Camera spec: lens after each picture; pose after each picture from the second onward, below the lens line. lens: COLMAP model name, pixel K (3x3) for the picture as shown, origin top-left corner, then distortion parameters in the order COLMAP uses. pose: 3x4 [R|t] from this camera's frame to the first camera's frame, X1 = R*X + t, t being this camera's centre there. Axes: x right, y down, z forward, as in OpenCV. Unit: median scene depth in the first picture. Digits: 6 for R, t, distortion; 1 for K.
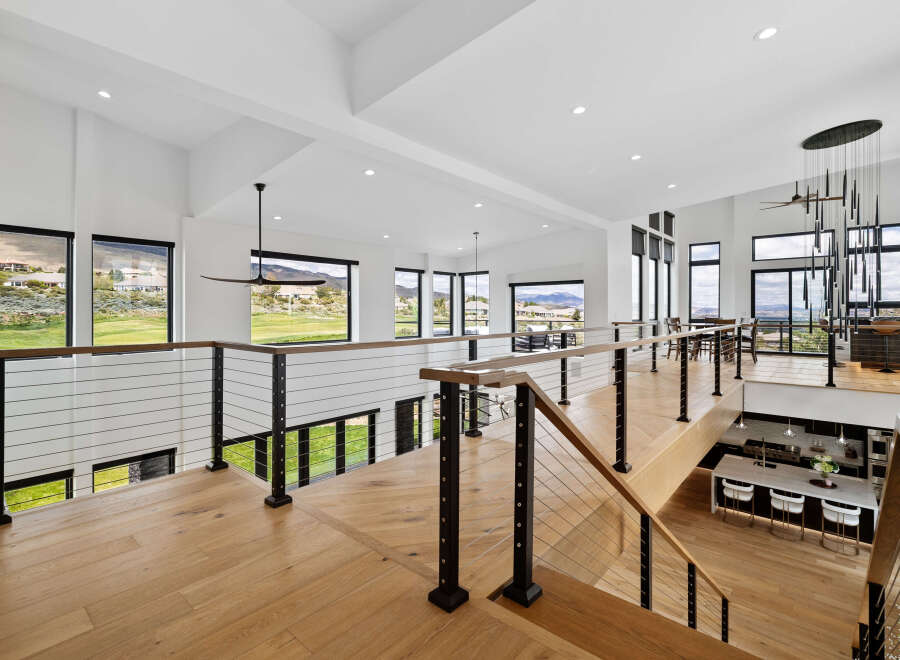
lens RADIAL K [[431.8, 0, 449.1], [0, 431.8, 314.2], [0, 0, 1]] dist [-0.005206, -0.000101]
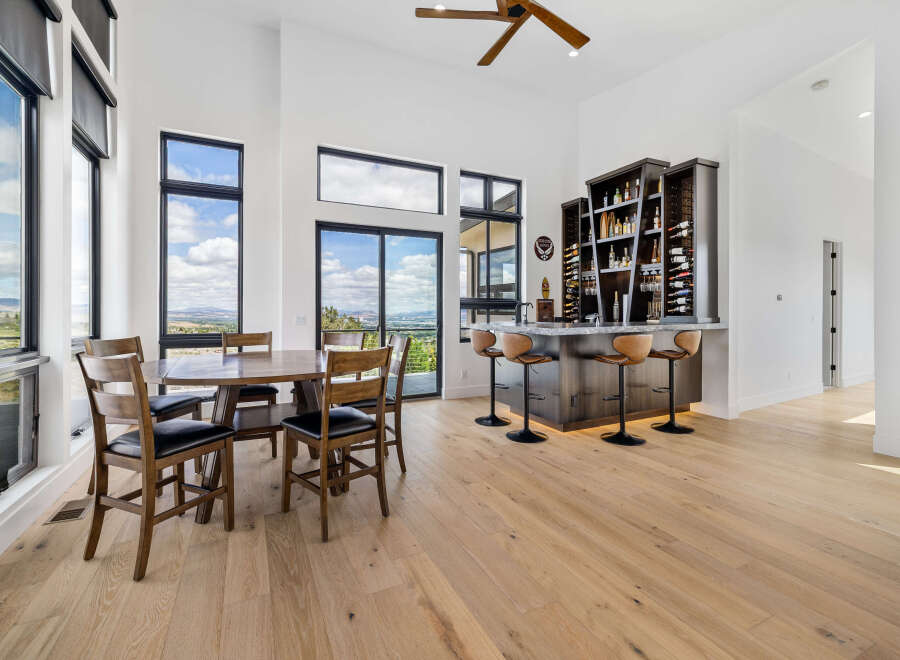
lens RADIAL K [[415.4, 0, 458.1], [0, 415.4, 311.0], [0, 0, 1]] dist [0.002157, 0.000669]
pose [[0.380730, 0.000313, 0.924686, 0.342906], [0.007433, 0.999967, -0.003399, -0.007437], [-0.924656, 0.008167, 0.380715, 0.664727]]
